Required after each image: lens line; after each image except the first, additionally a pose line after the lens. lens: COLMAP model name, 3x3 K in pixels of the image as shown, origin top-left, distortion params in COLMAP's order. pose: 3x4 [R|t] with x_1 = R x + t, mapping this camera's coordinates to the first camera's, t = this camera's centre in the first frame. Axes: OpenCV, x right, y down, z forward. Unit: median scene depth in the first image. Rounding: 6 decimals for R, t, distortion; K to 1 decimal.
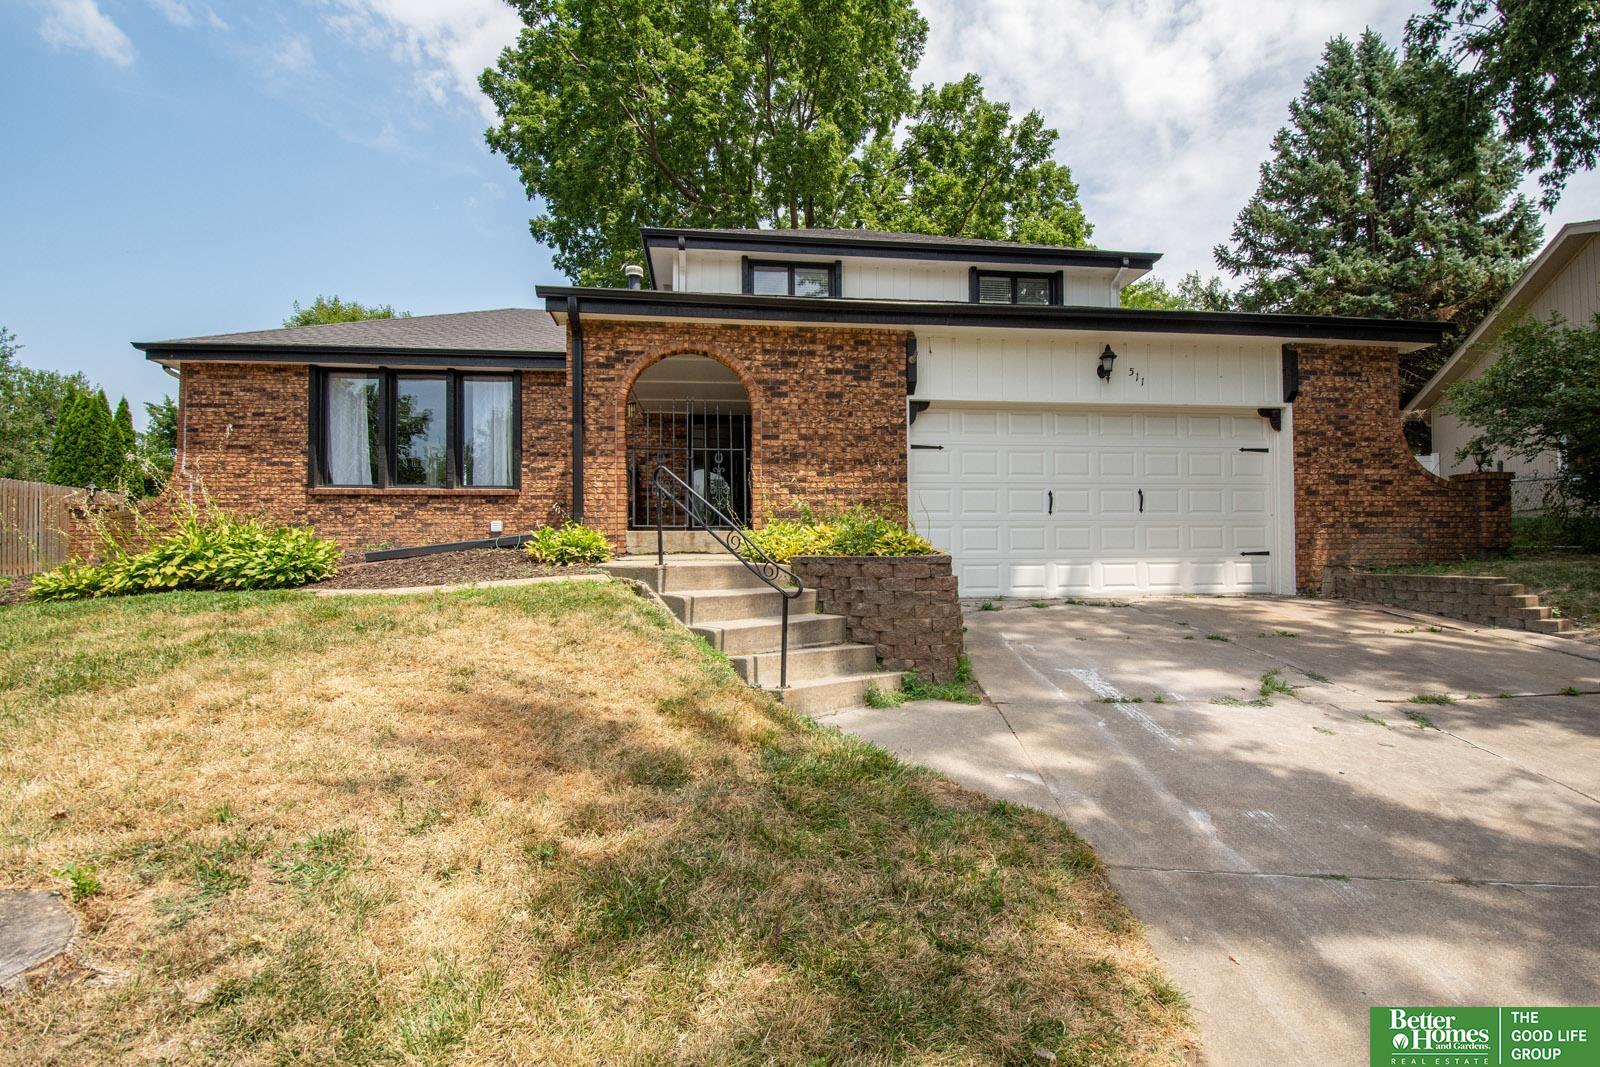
lens RADIAL K [[703.3, 0, 813.0], [0, 703.3, 542.6], [0, 0, 1]] dist [0.005546, -0.008779]
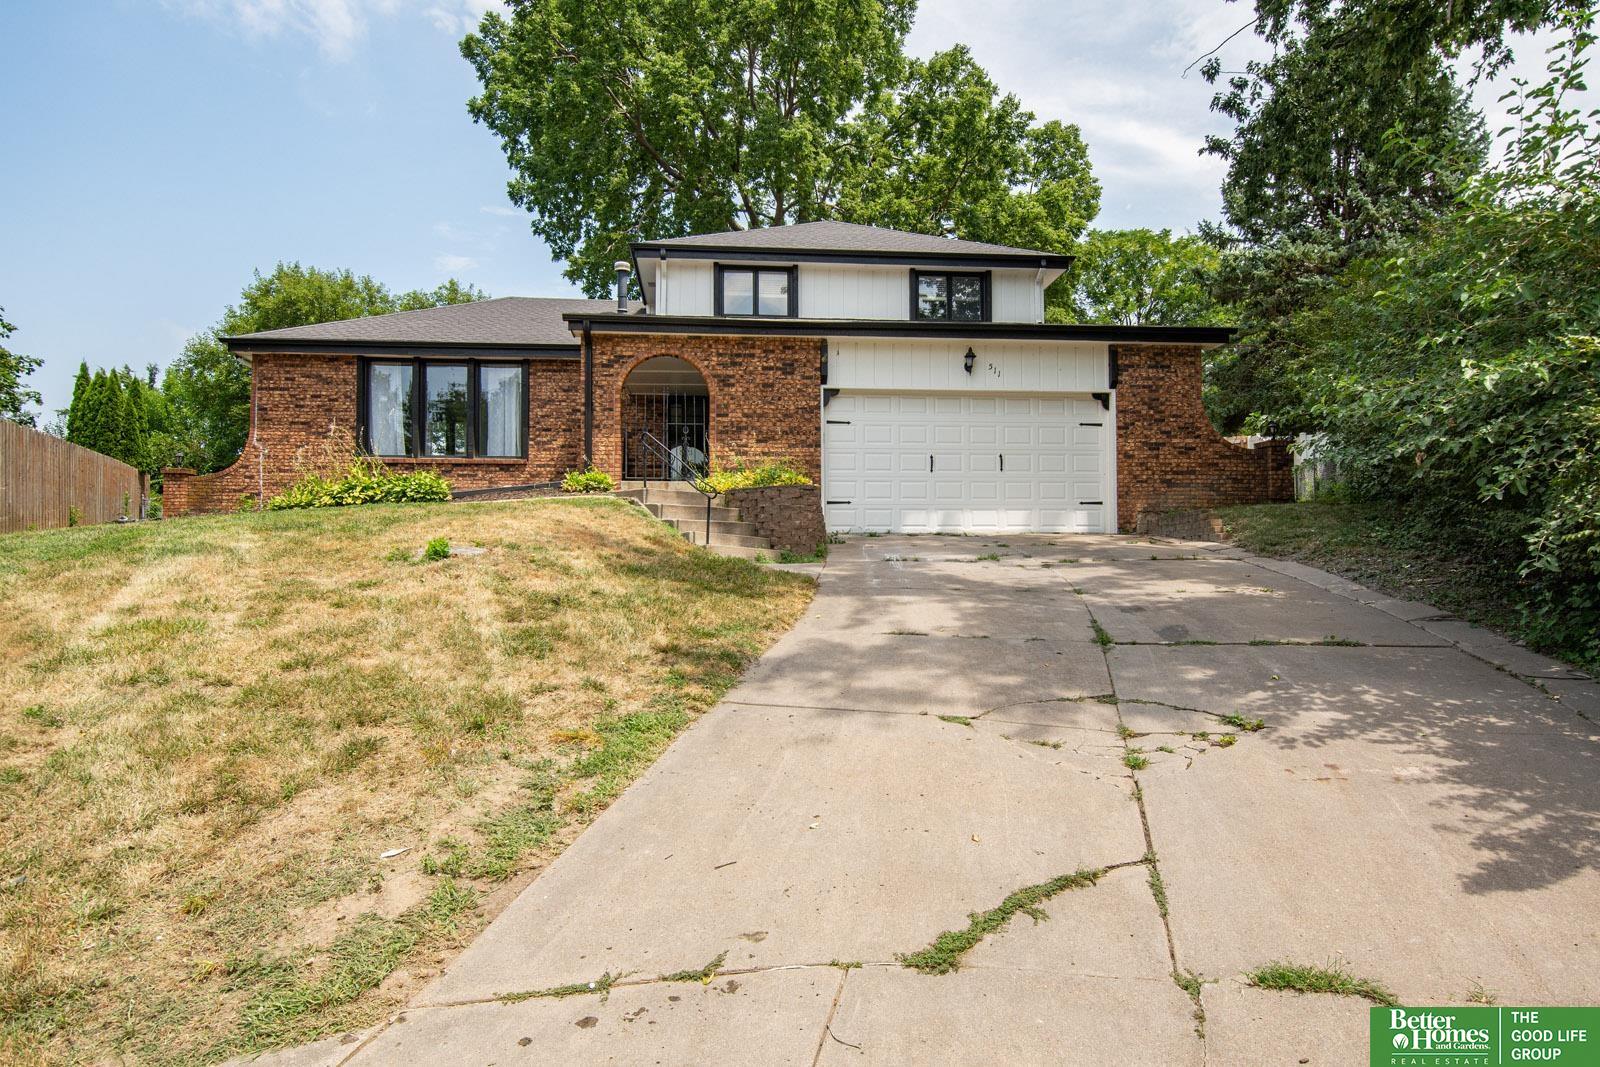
lens RADIAL K [[967.8, 0, 805.2], [0, 967.8, 554.0], [0, 0, 1]] dist [0.002314, 0.022613]
pose [[0.998863, 0.005569, -0.047345, 0.135894], [-0.005814, 0.999970, -0.005034, 0.093556], [0.047316, 0.005304, 0.998866, -0.634319]]
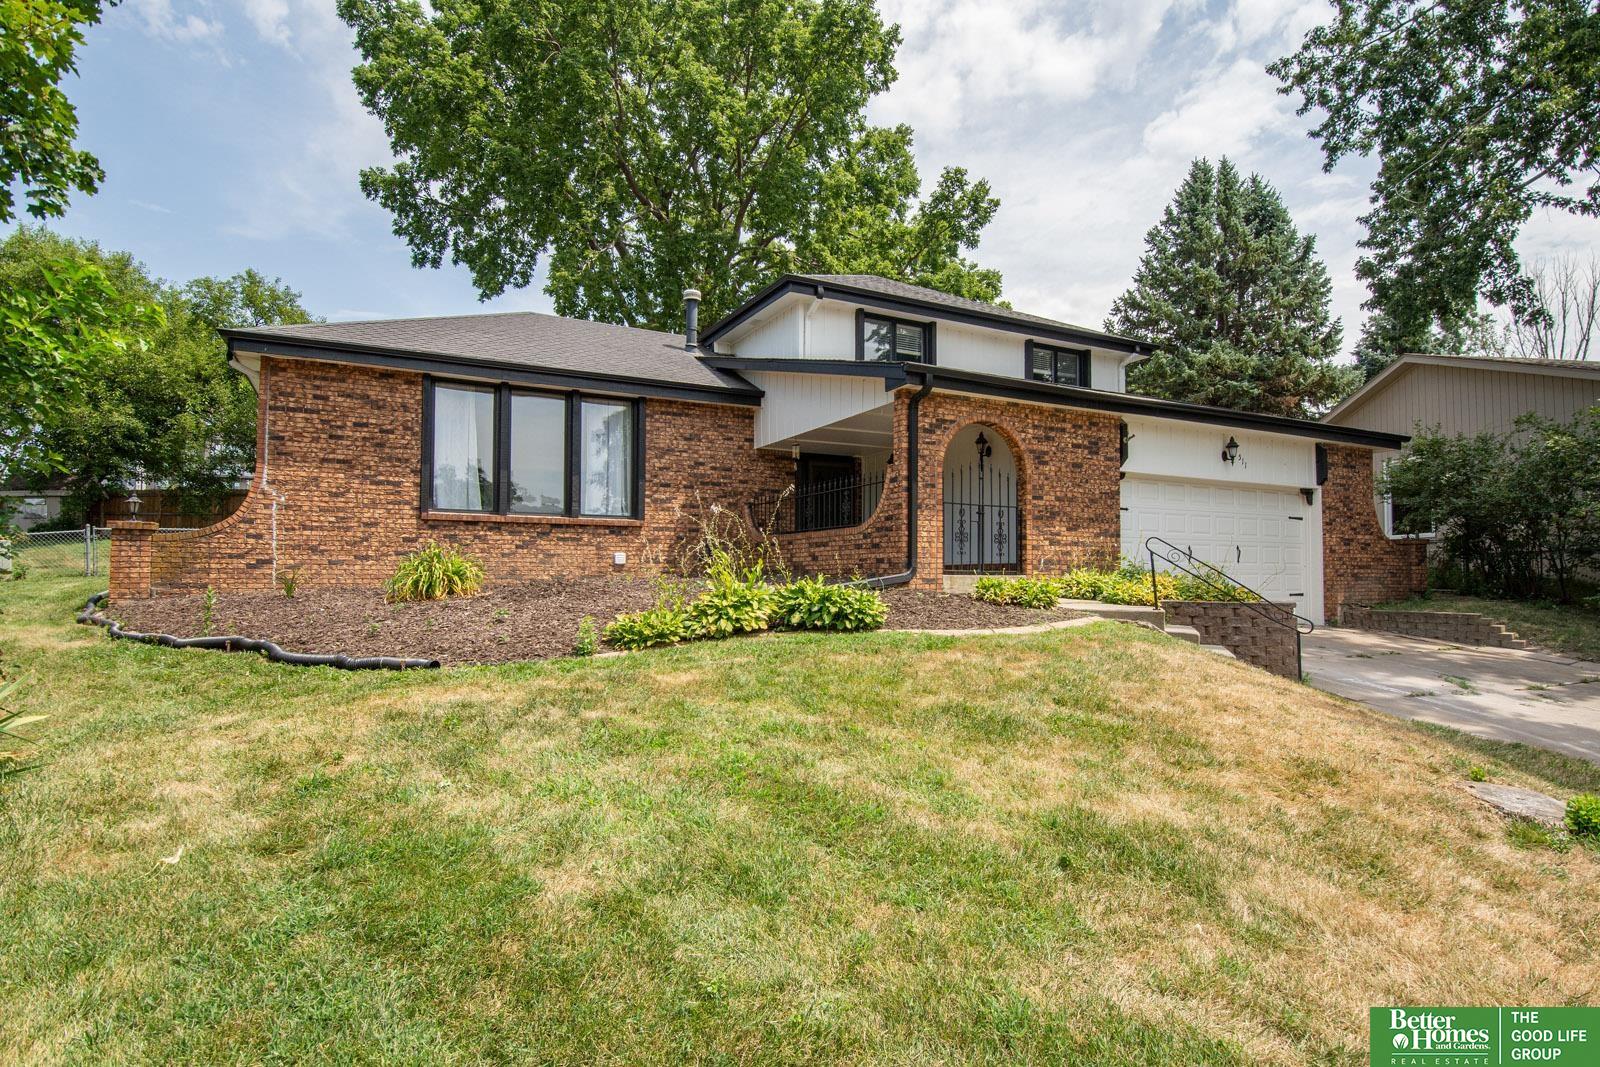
lens RADIAL K [[819.7, 0, 745.6], [0, 819.7, 547.5], [0, 0, 1]] dist [0.003898, -0.000005]
pose [[0.943843, 0.022445, 0.329631, -0.677174], [-0.016940, 0.999665, -0.019564, -0.019849], [-0.329959, 0.012881, 0.943907, -0.107991]]
